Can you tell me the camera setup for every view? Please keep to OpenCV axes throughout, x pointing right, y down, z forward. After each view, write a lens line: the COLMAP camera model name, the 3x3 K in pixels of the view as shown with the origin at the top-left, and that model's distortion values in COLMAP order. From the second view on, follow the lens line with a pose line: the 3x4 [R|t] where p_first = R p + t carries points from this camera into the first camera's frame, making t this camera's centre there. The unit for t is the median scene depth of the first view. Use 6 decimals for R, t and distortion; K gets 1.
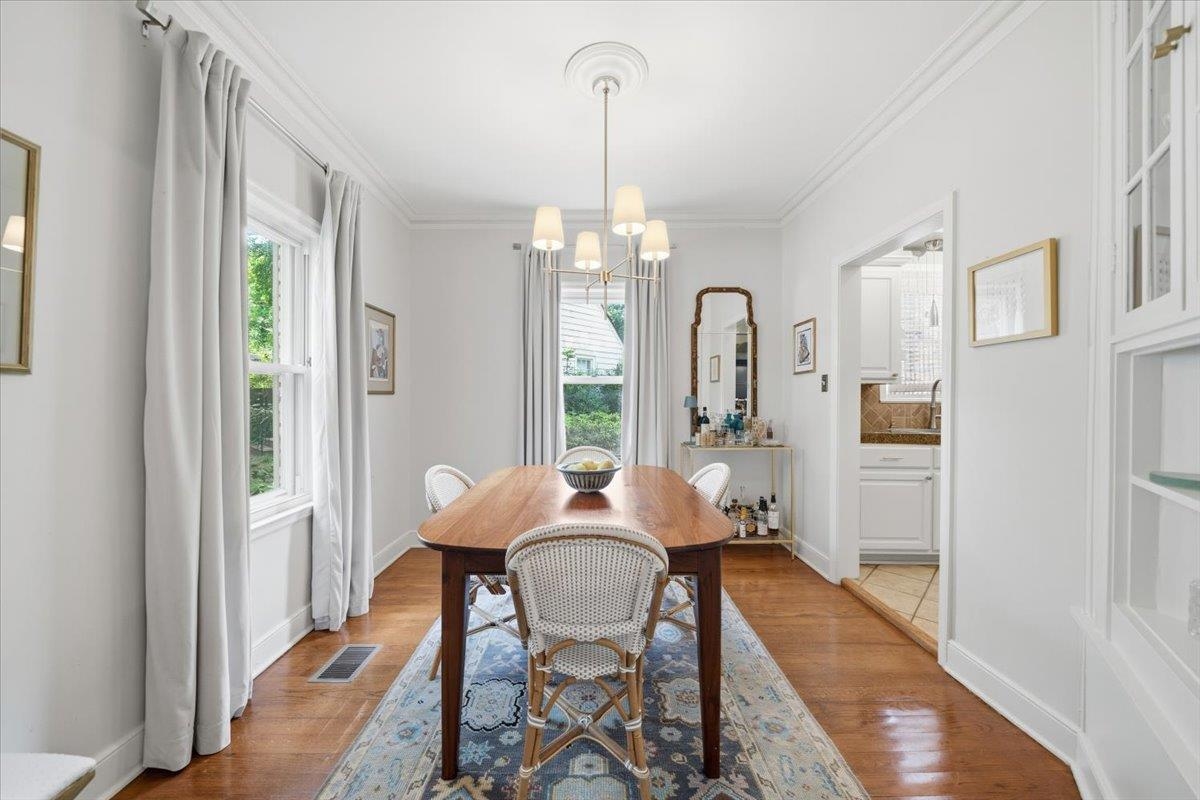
lens RADIAL K [[452.5, 0, 596.0], [0, 452.5, 398.2], [0, 0, 1]] dist [-0.001133, -0.000072]
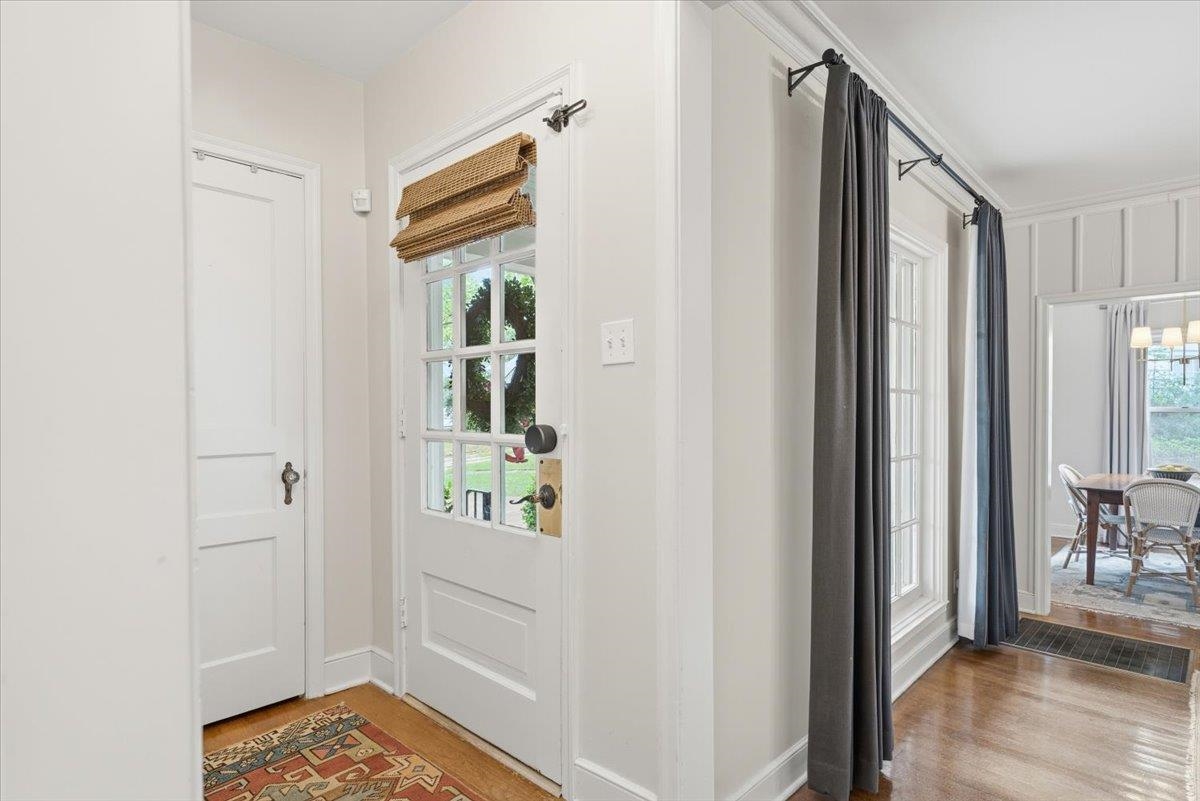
lens RADIAL K [[629.4, 0, 587.2], [0, 629.4, 401.7], [0, 0, 1]] dist [0.000647, 0.000214]
pose [[0.696870, 0.002101, -0.717194, 0.057862], [-0.001800, 0.999998, 0.001180, -0.041938], [0.717195, 0.000469, 0.696873, -0.850602]]
